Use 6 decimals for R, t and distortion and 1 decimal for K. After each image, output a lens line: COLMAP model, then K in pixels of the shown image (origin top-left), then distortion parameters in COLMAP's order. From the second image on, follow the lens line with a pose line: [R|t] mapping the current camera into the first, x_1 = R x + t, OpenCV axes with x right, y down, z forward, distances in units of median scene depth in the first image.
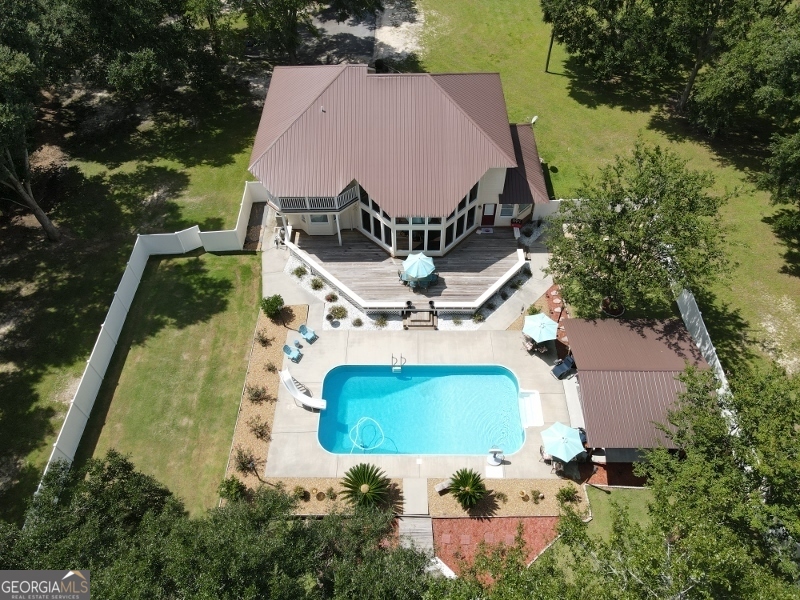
lens RADIAL K [[581.6, 0, 399.4], [0, 581.6, 297.2], [0, 0, 1]] dist [0.019330, 0.000581]
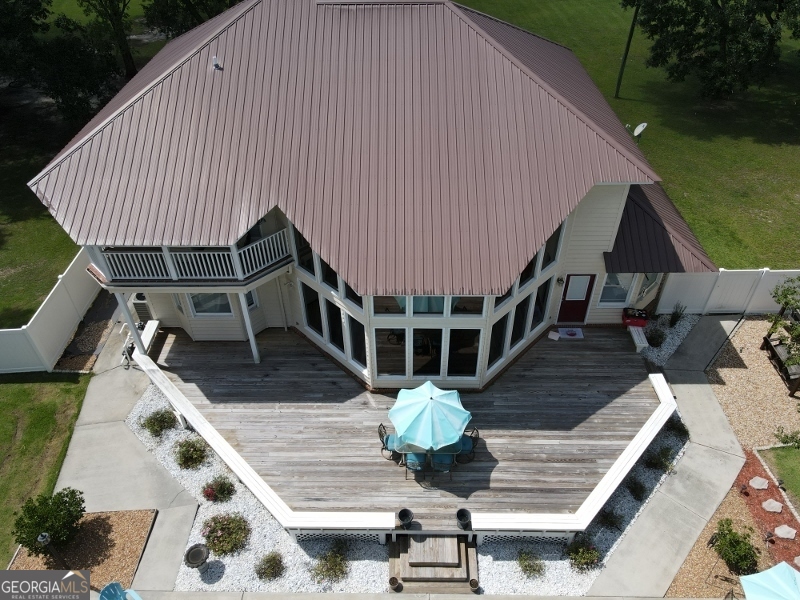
lens RADIAL K [[581.6, 0, 399.4], [0, 581.6, 297.2], [0, 0, 1]] dist [0.019330, 0.000581]
pose [[0.999985, 0.005387, -0.000364, 0.011781], [-0.005359, 0.982062, -0.188484, -0.056583], [-0.000658, 0.188483, 0.982076, 0.567784]]
